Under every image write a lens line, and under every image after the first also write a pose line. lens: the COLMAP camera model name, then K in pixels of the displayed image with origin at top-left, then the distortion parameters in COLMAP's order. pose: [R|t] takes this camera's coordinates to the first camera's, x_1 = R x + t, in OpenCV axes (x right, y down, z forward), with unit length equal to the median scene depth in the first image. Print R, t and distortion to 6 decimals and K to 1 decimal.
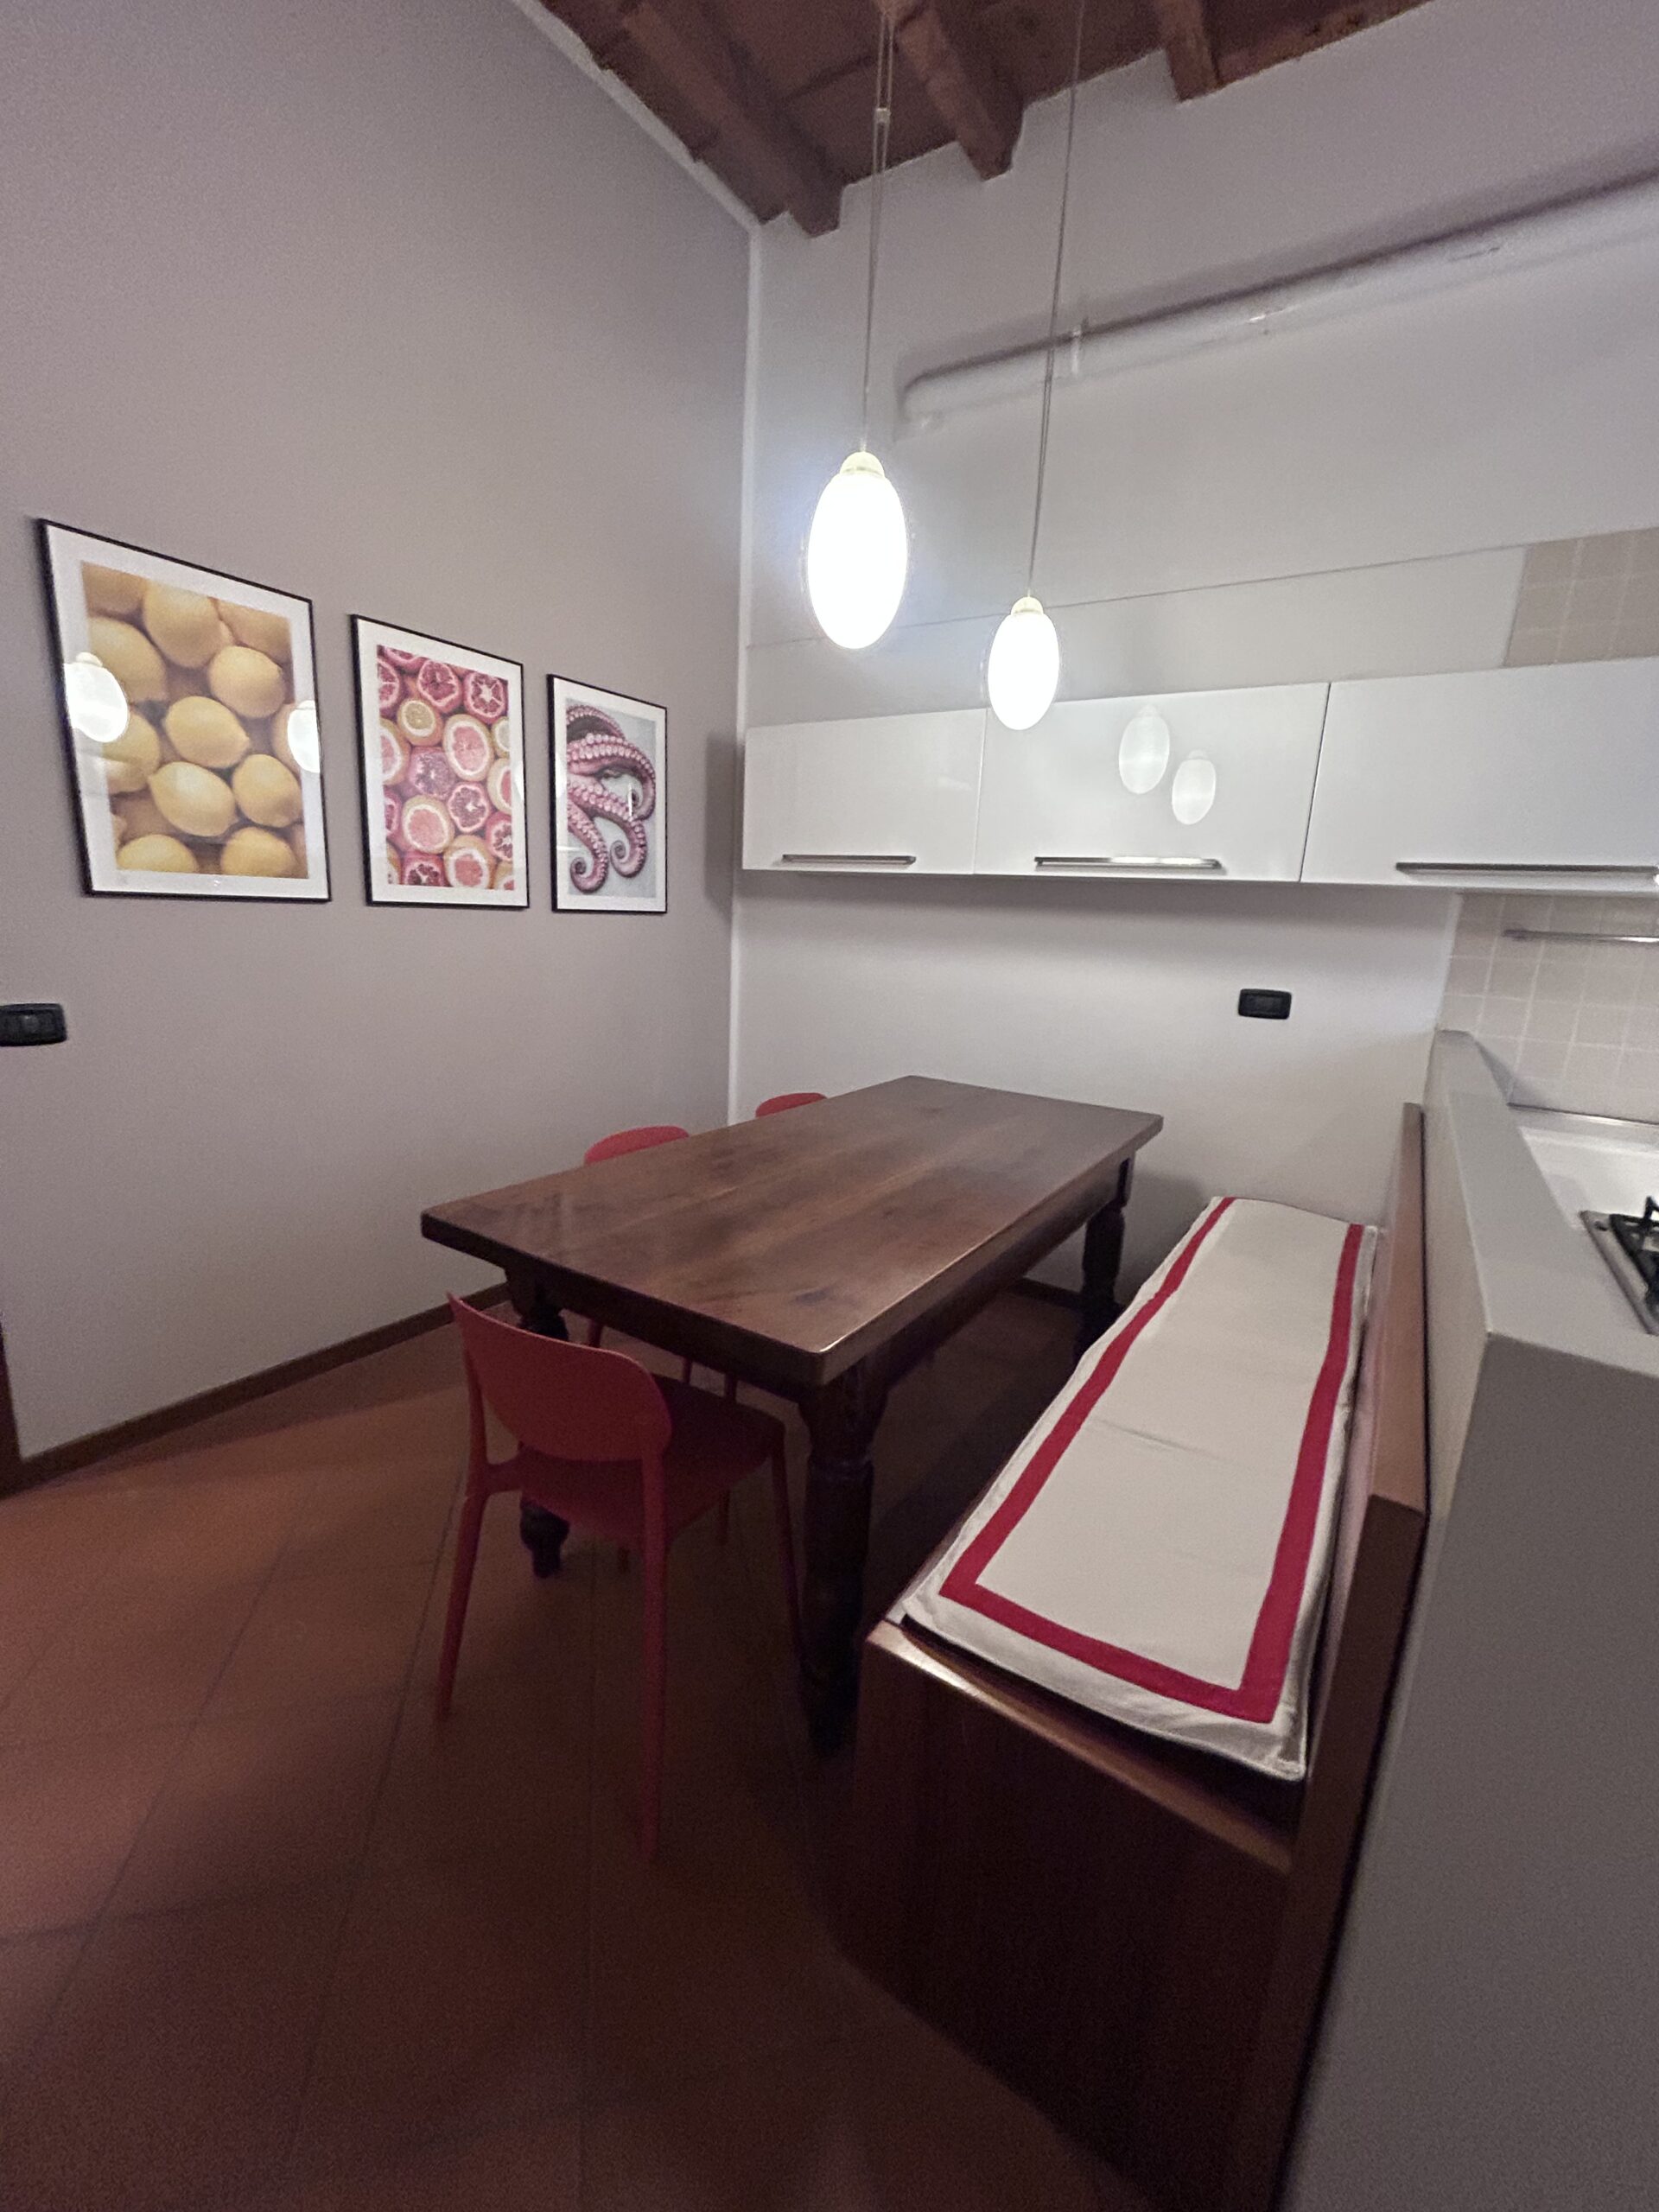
lens RADIAL K [[896.0, 0, 831.5], [0, 896.0, 1105.3], [0, 0, 1]] dist [-0.000491, -0.000003]
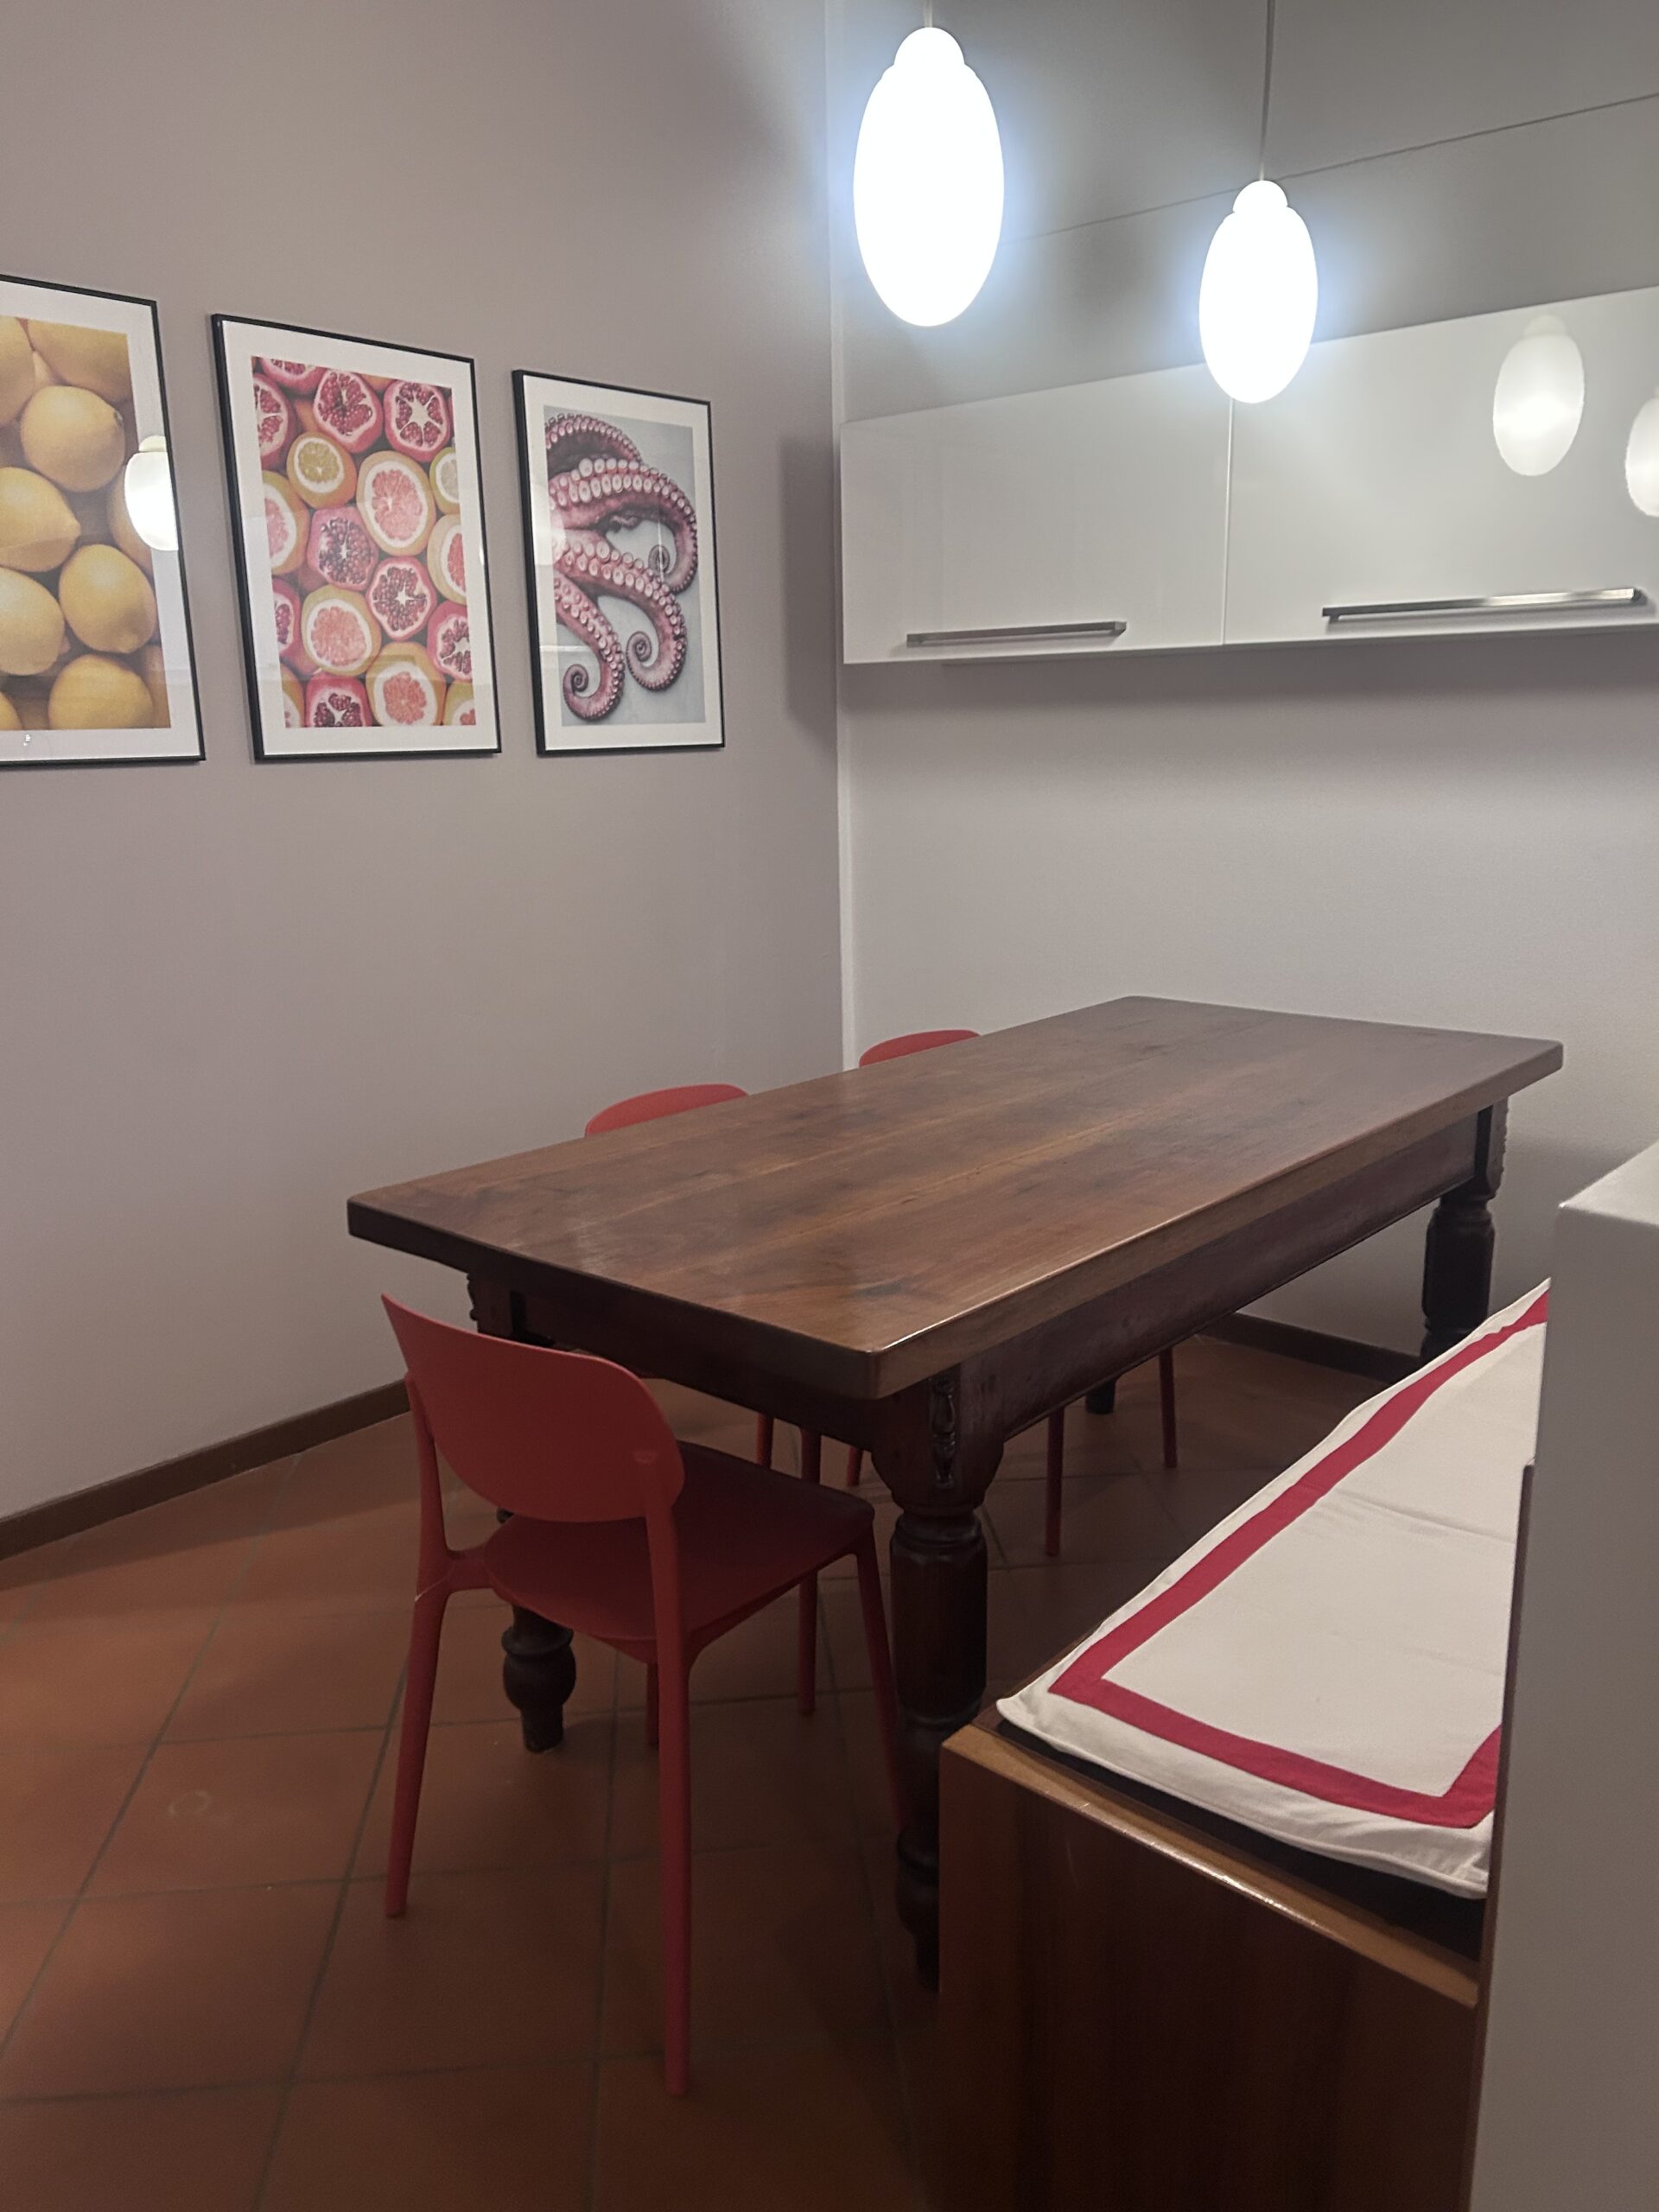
lens RADIAL K [[1660.4, 0, 840.5], [0, 1660.4, 1126.4], [0, 0, 1]] dist [0.056757, -0.057371]
pose [[0.987994, -0.029180, -0.151712, 0.079236], [0.032366, 0.999304, 0.018569, 0.032617], [0.151064, -0.023256, 0.988250, -0.146720]]
